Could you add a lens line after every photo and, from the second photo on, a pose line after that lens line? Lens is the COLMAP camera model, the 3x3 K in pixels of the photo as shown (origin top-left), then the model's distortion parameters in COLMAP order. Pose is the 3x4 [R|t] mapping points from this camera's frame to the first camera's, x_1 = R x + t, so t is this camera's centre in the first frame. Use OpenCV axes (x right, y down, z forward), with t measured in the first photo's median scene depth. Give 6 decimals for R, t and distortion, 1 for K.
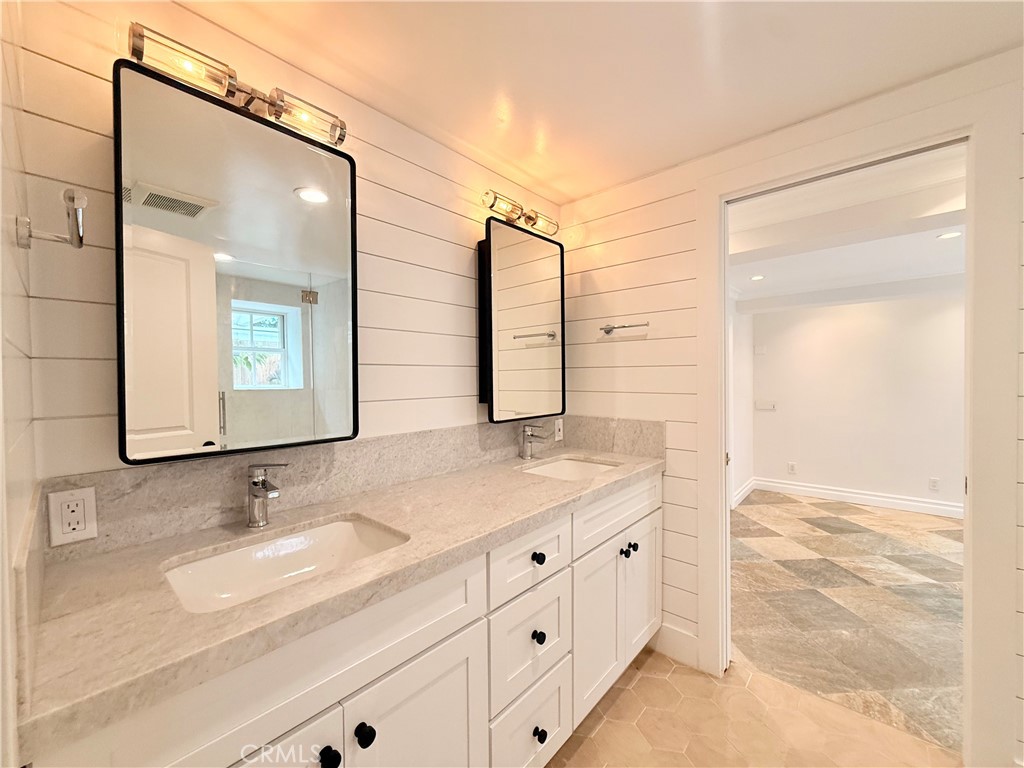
lens RADIAL K [[411.1, 0, 511.9], [0, 411.1, 382.5], [0, 0, 1]] dist [-0.003018, 0.001994]
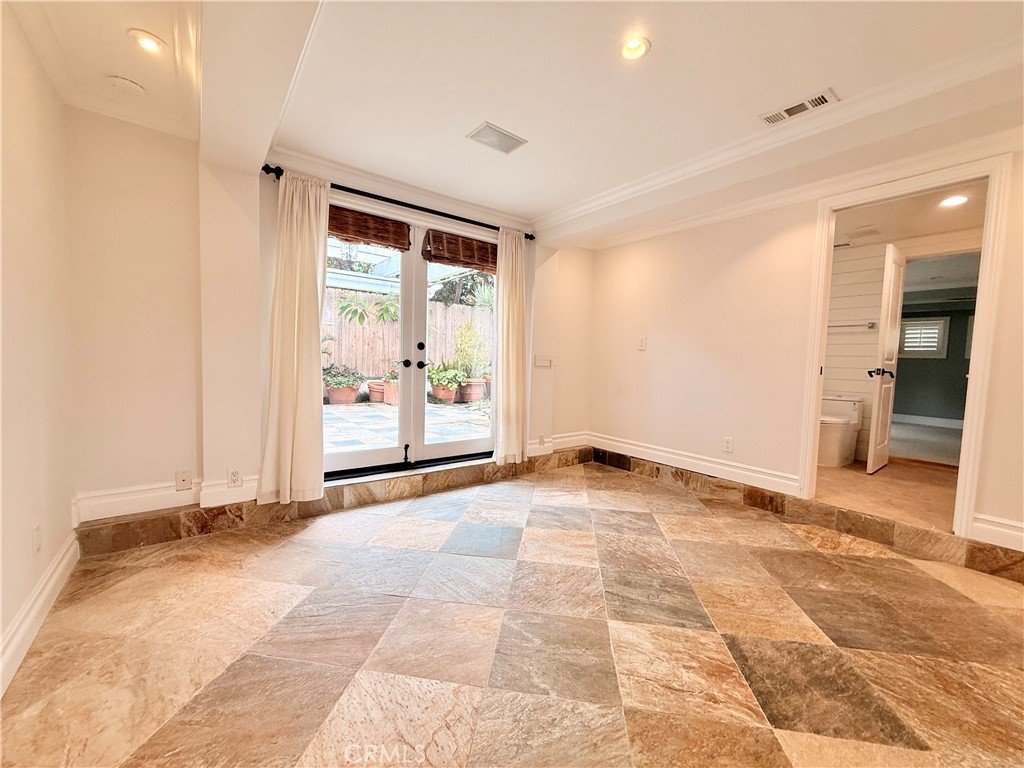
lens RADIAL K [[411.1, 0, 509.6], [0, 411.1, 387.7], [0, 0, 1]] dist [-0.003018, 0.001994]
pose [[-0.982479, -0.033709, 0.183298, 0.877520], [-0.018971, 0.996487, 0.081573, 0.074163], [-0.185404, 0.076667, -0.979667, 1.298627]]
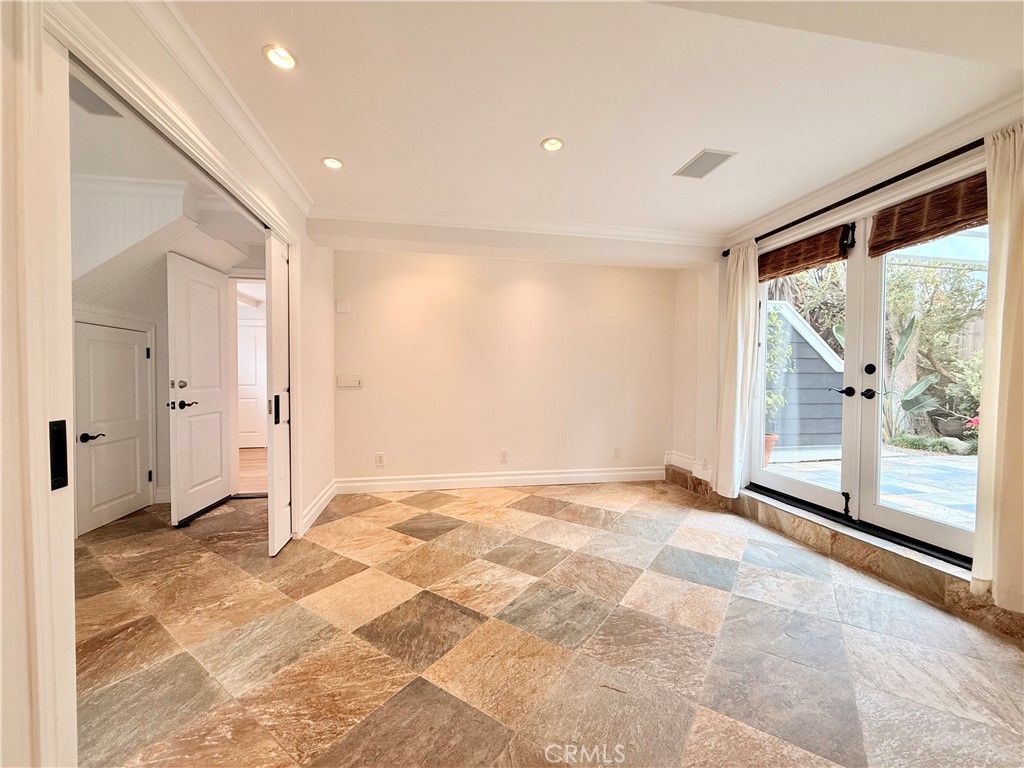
lens RADIAL K [[411.1, 0, 508.7], [0, 411.1, 386.4], [0, 0, 1]] dist [-0.003018, 0.001994]
pose [[0.617413, -0.004579, 0.786626, 0.301185], [-0.001557, 0.999974, 0.007044, 0.085961], [-0.786638, -0.005574, 0.617390, 0.448727]]
